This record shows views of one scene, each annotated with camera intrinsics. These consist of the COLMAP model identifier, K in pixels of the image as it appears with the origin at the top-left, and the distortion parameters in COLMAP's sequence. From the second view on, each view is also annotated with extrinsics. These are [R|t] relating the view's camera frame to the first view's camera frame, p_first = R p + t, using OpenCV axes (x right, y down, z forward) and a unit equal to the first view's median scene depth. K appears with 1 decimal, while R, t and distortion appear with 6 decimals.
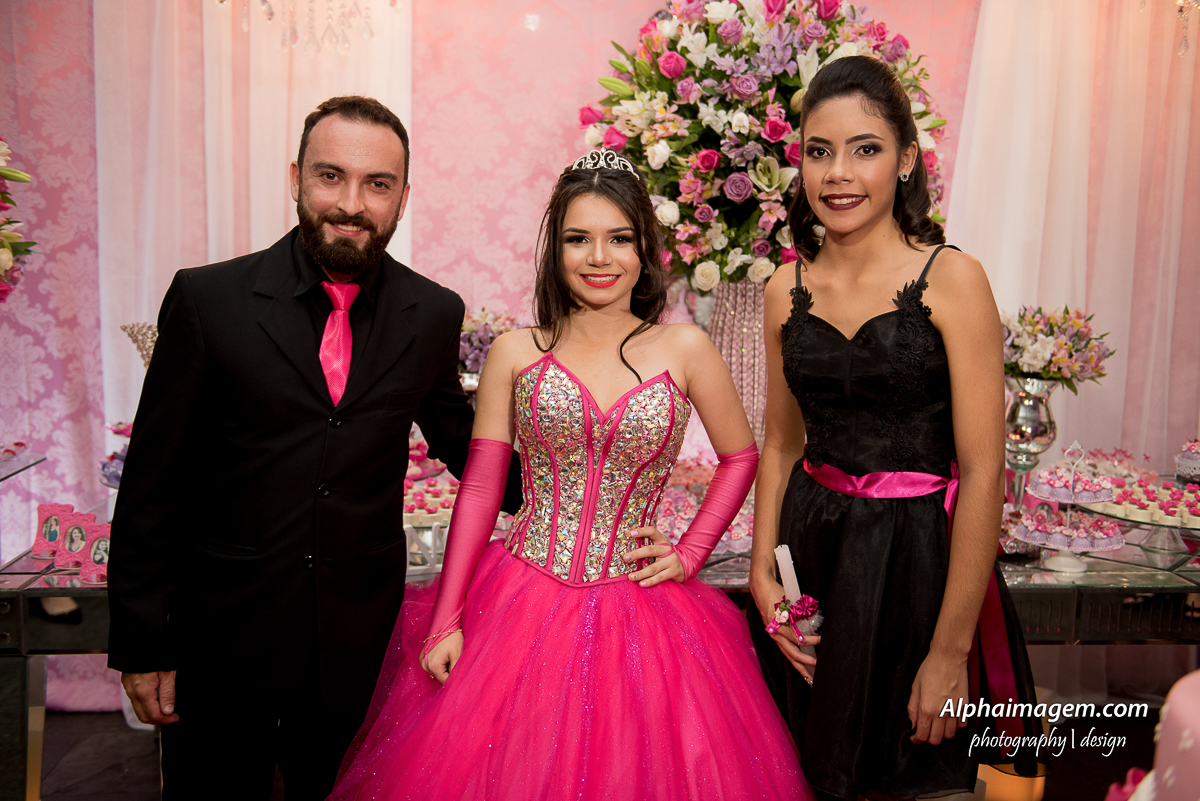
lens RADIAL K [[1198.5, 0, 600.5], [0, 1198.5, 402.7], [0, 0, 1]] dist [0.036300, -0.003183]
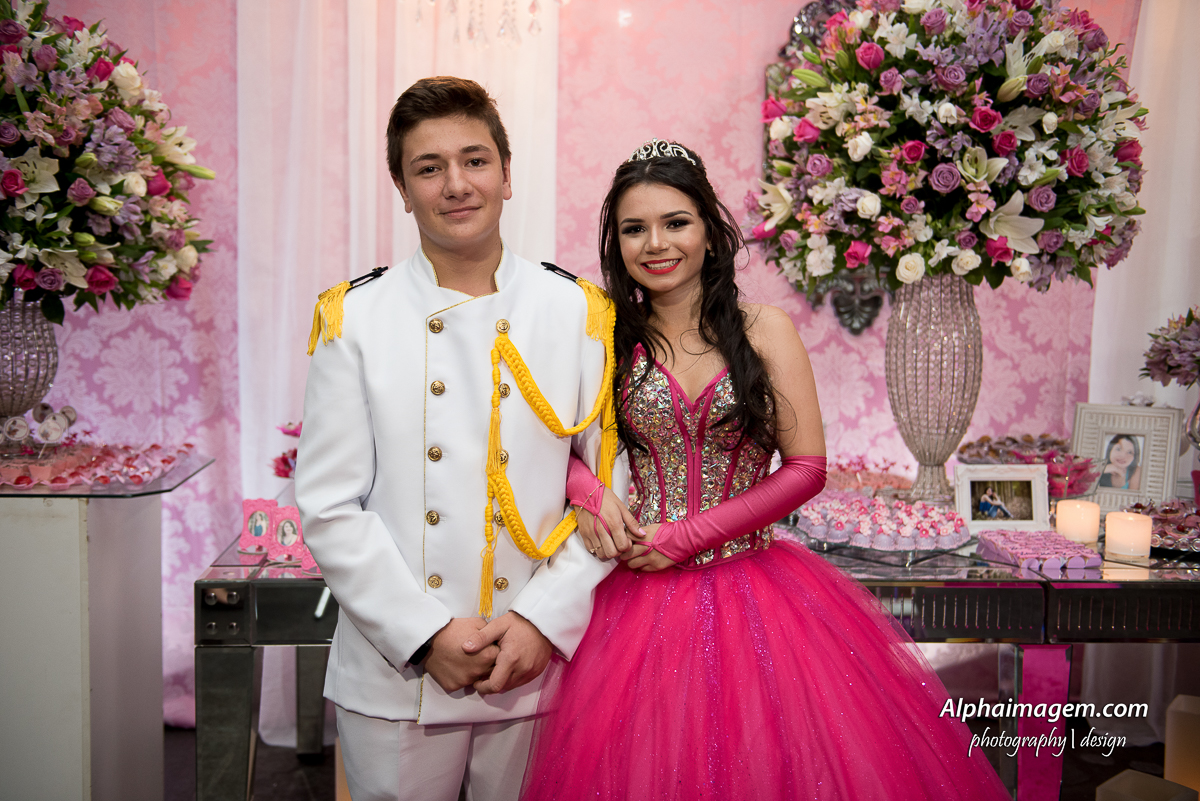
lens RADIAL K [[1305.0, 0, 597.5], [0, 1305.0, 402.1], [0, 0, 1]] dist [0.062950, 0.004511]
pose [[0.999897, -0.002146, -0.014199, -0.149739], [0.001815, 0.999728, -0.023253, 0.028149], [0.014245, 0.023225, 0.999629, -0.077514]]
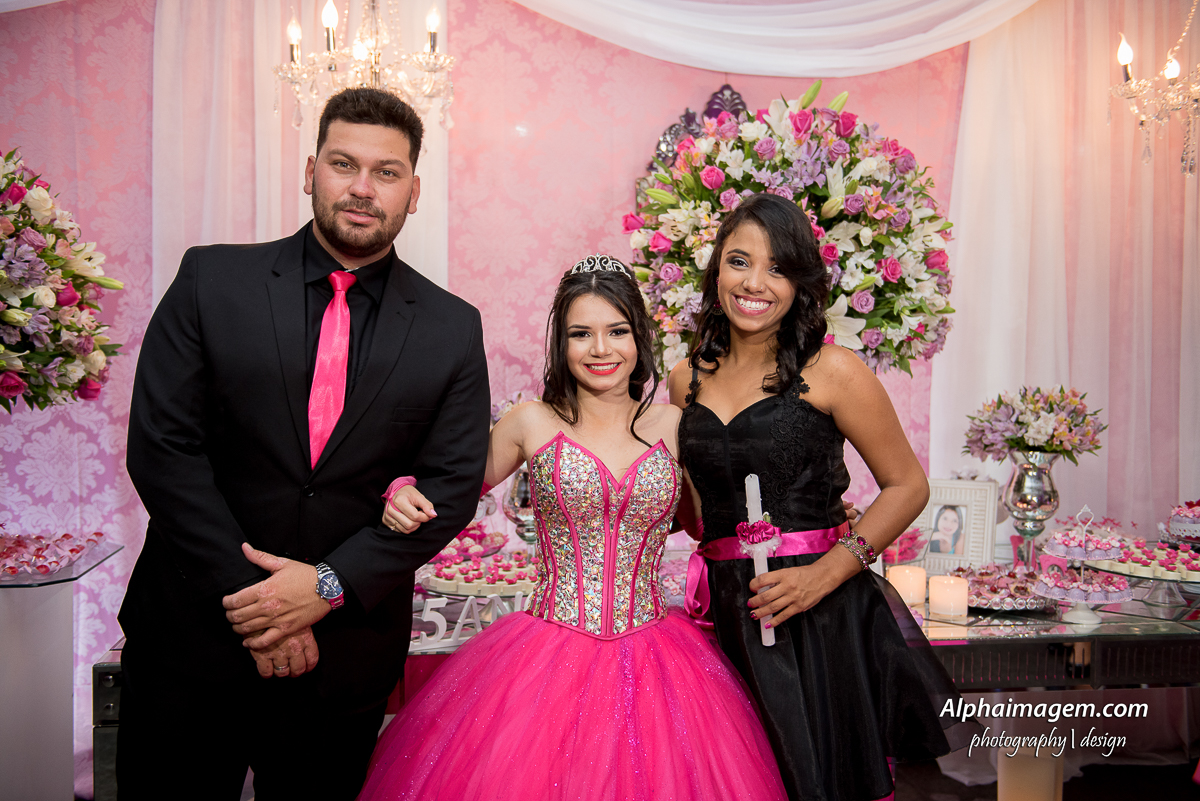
lens RADIAL K [[1215.0, 0, 600.7], [0, 1215.0, 397.5], [0, 0, 1]] dist [0.033395, 0.010521]
pose [[0.998664, -0.018448, 0.048270, -0.103418], [0.022368, 0.996384, -0.081964, 0.014741], [-0.046583, 0.082934, 0.995466, -0.111011]]
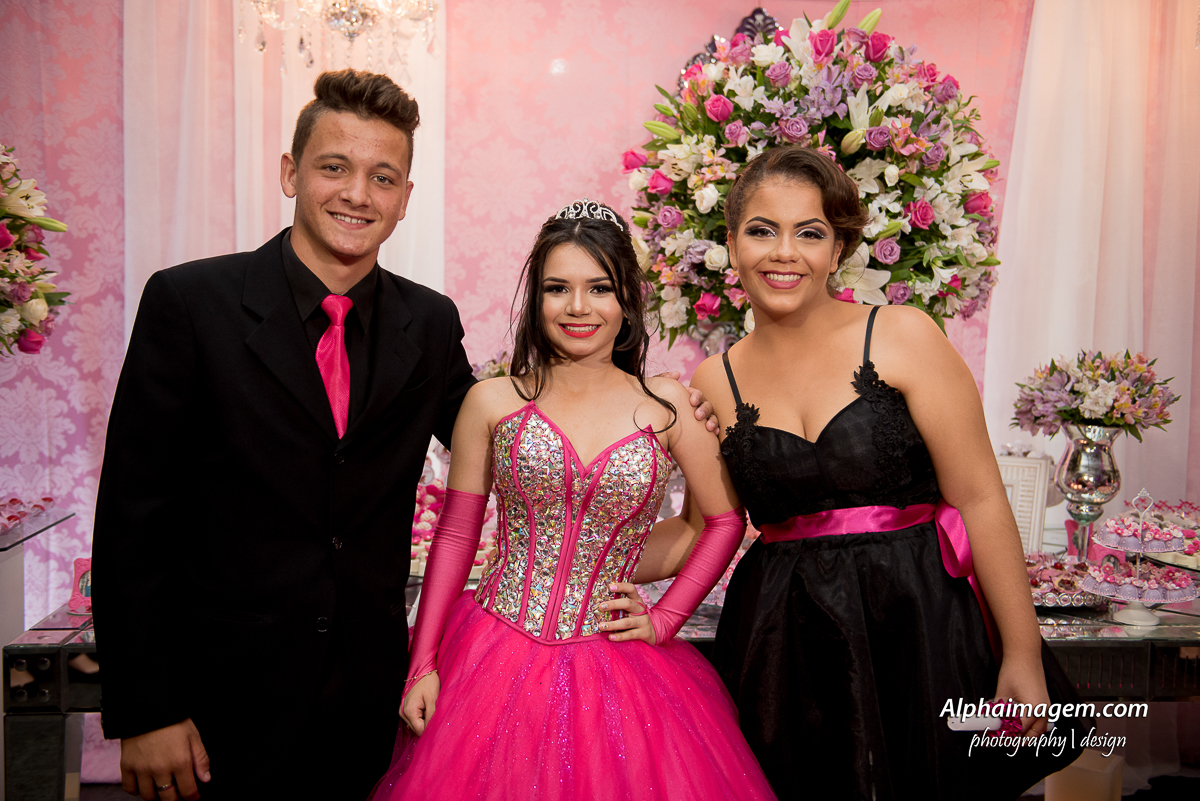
lens RADIAL K [[1271.2, 0, 598.6], [0, 1271.2, 400.2], [0, 0, 1]] dist [0.051905, 0.007140]
pose [[0.999890, -0.006057, -0.013549, -0.026420], [0.005370, 0.998724, -0.050224, 0.010170], [0.013836, 0.050146, 0.998646, -0.034337]]
